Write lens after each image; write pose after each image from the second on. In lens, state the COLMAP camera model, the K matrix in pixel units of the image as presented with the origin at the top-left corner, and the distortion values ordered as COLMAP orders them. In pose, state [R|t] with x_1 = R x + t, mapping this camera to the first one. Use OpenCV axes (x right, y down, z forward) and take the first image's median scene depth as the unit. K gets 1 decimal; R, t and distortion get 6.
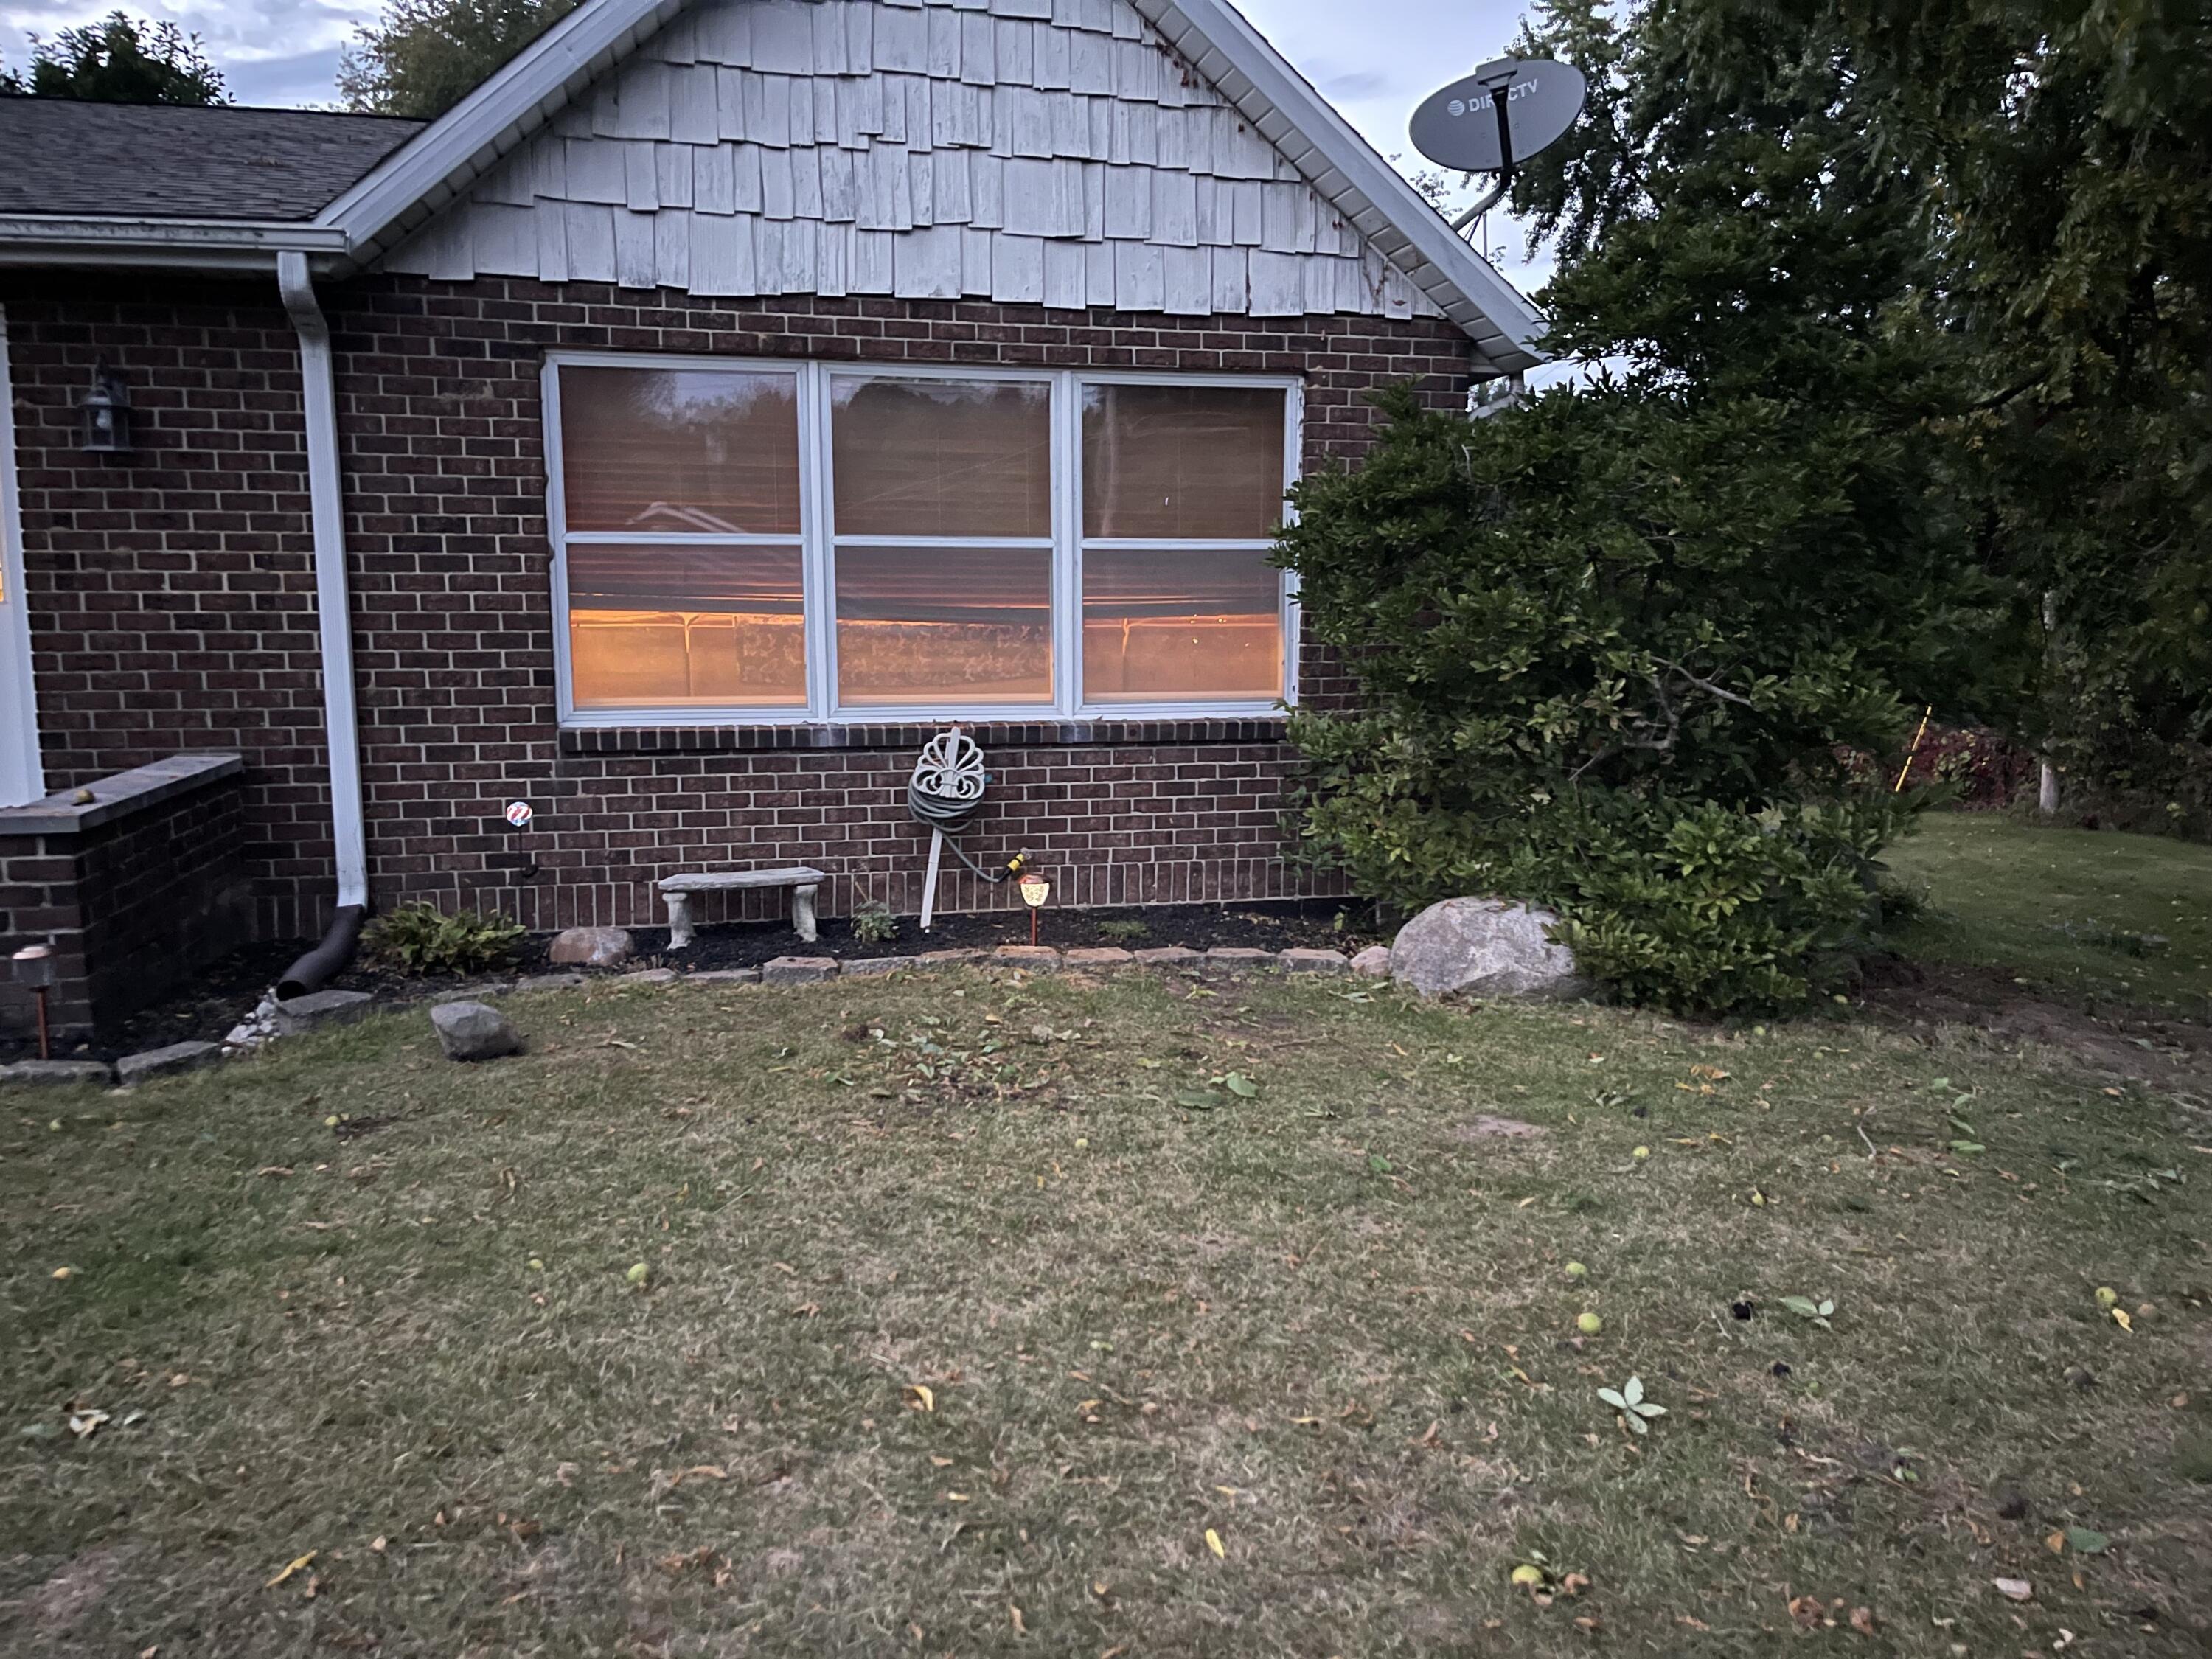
lens RADIAL K [[1643.2, 0, 1106.0], [0, 1643.2, 829.5], [0, 0, 1]] dist [0.085714, -0.120118]
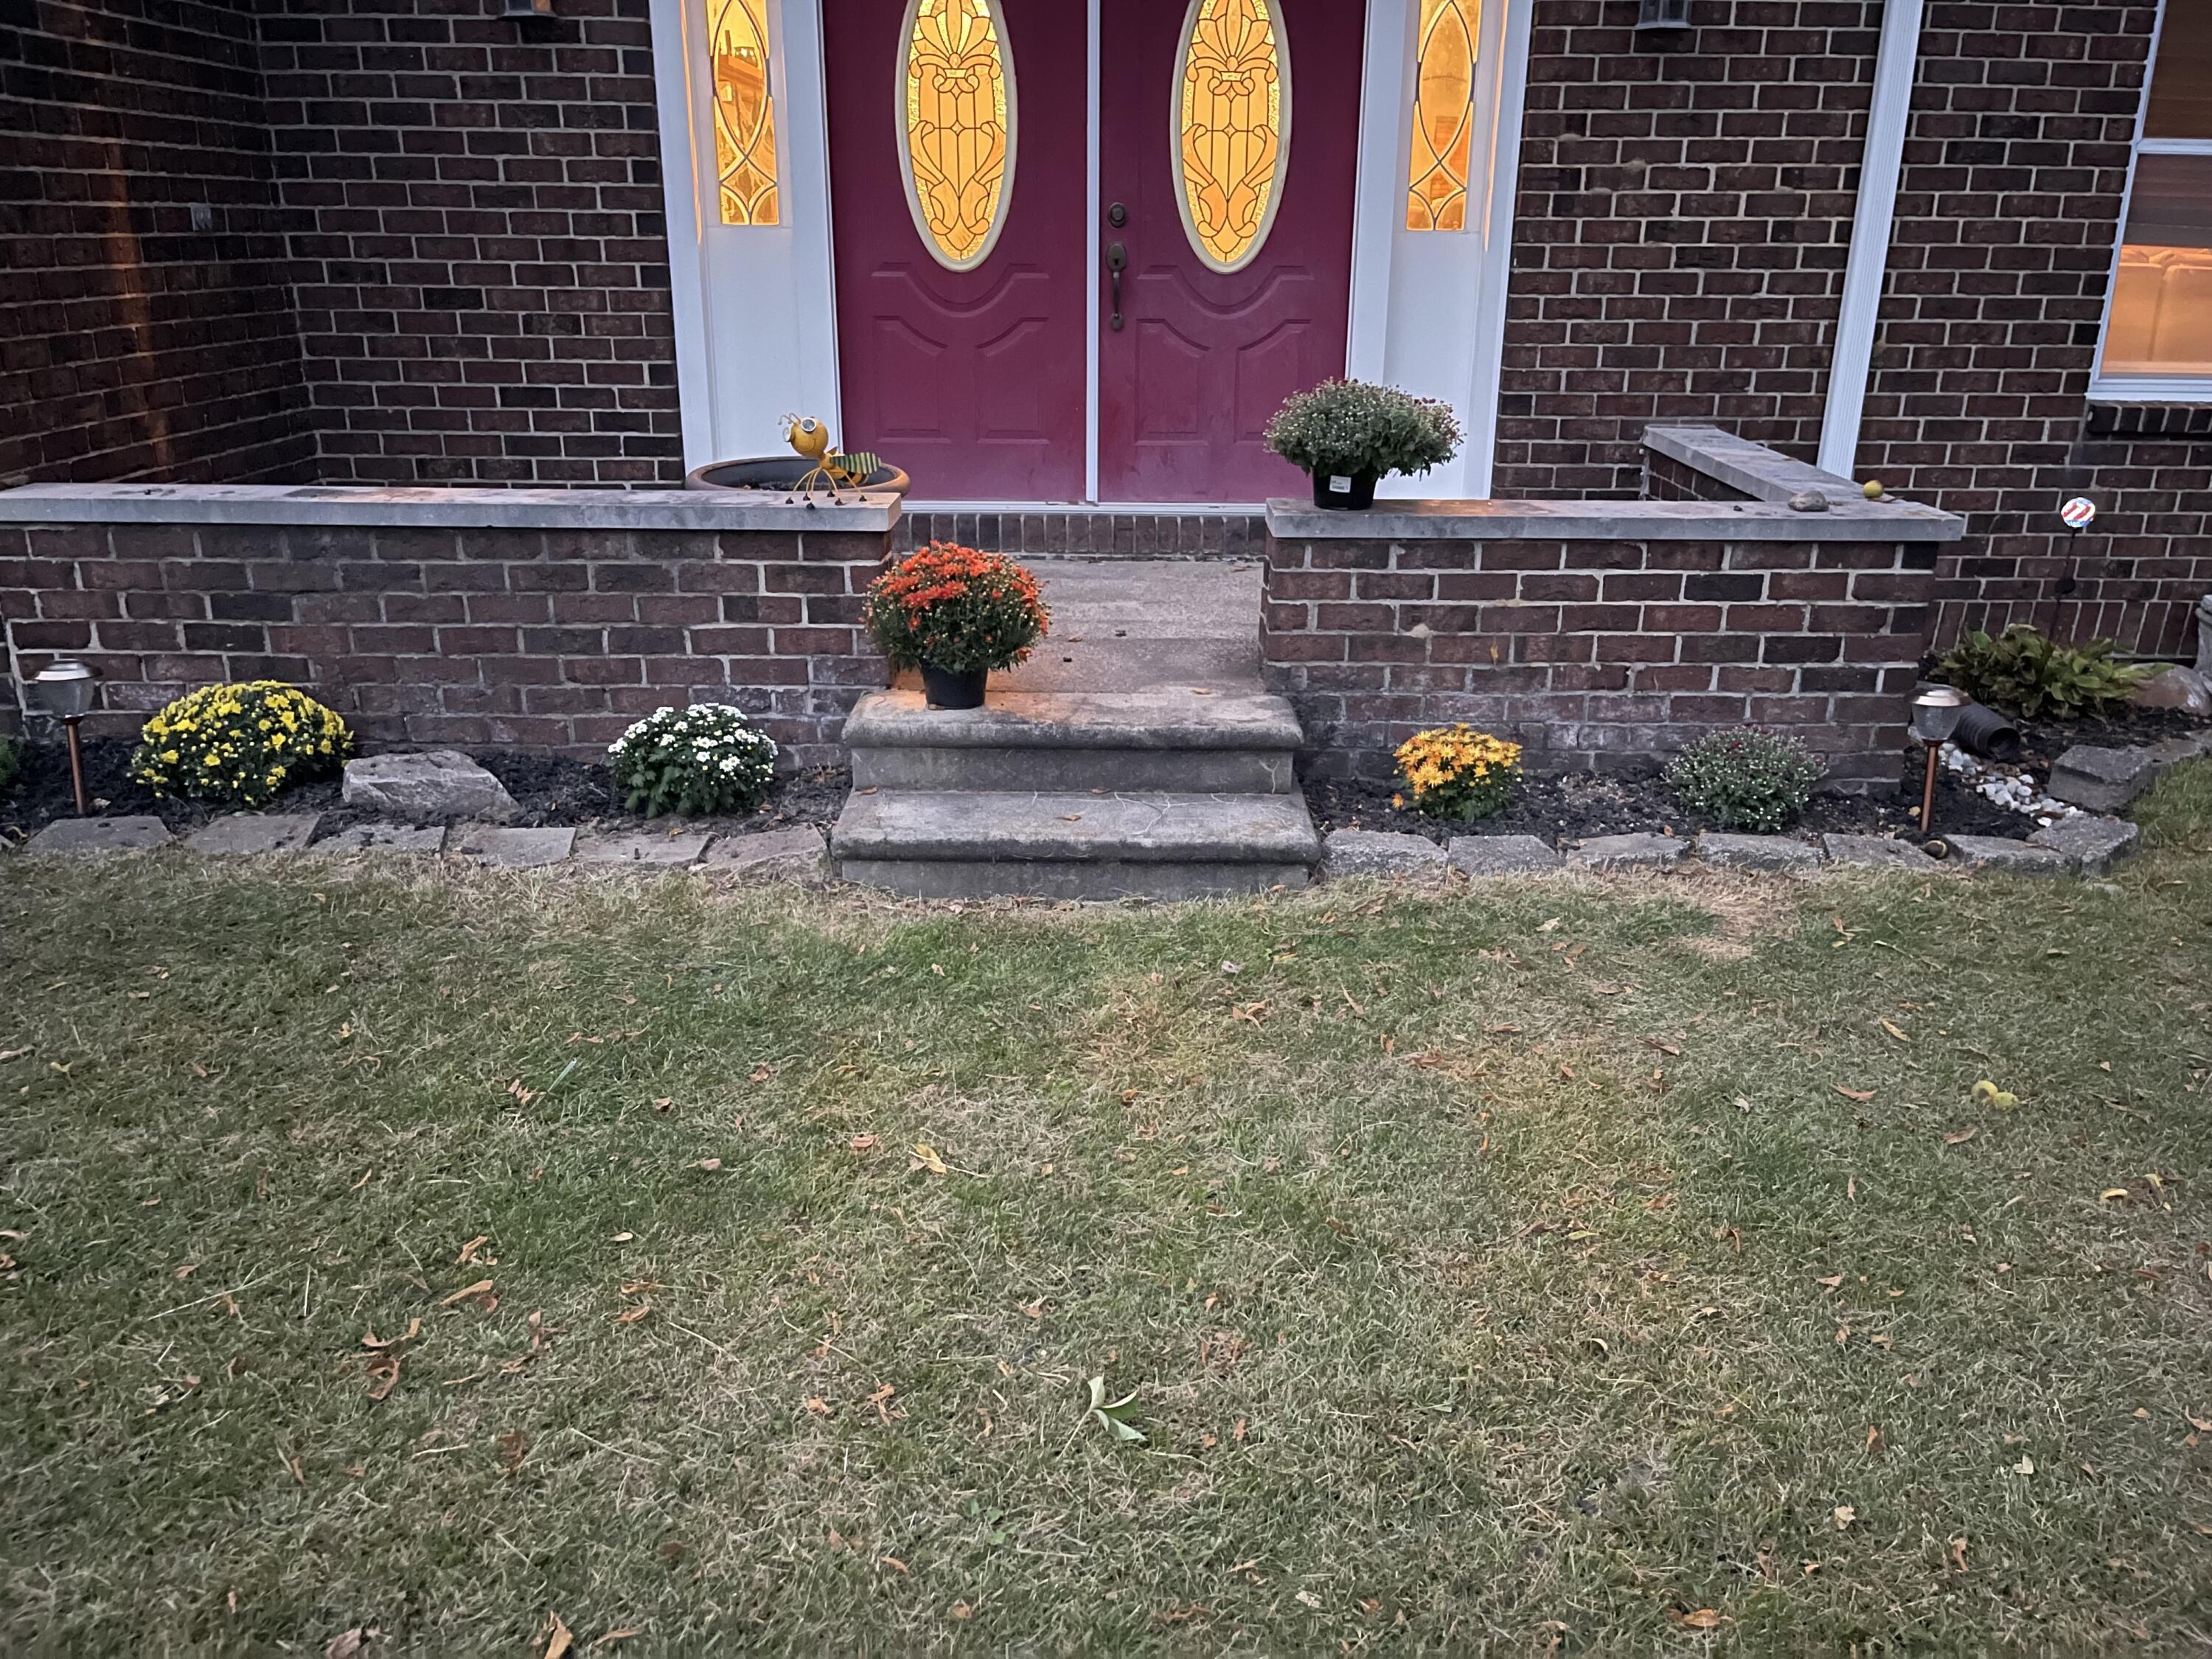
lens RADIAL K [[1643.2, 0, 1106.0], [0, 1643.2, 829.5], [0, 0, 1]] dist [0.085714, -0.120118]
pose [[0.971436, 0.084575, -0.221720, -0.615702], [-0.037307, 0.977144, 0.209278, -0.011109], [0.234352, -0.195029, 0.952388, 0.103988]]
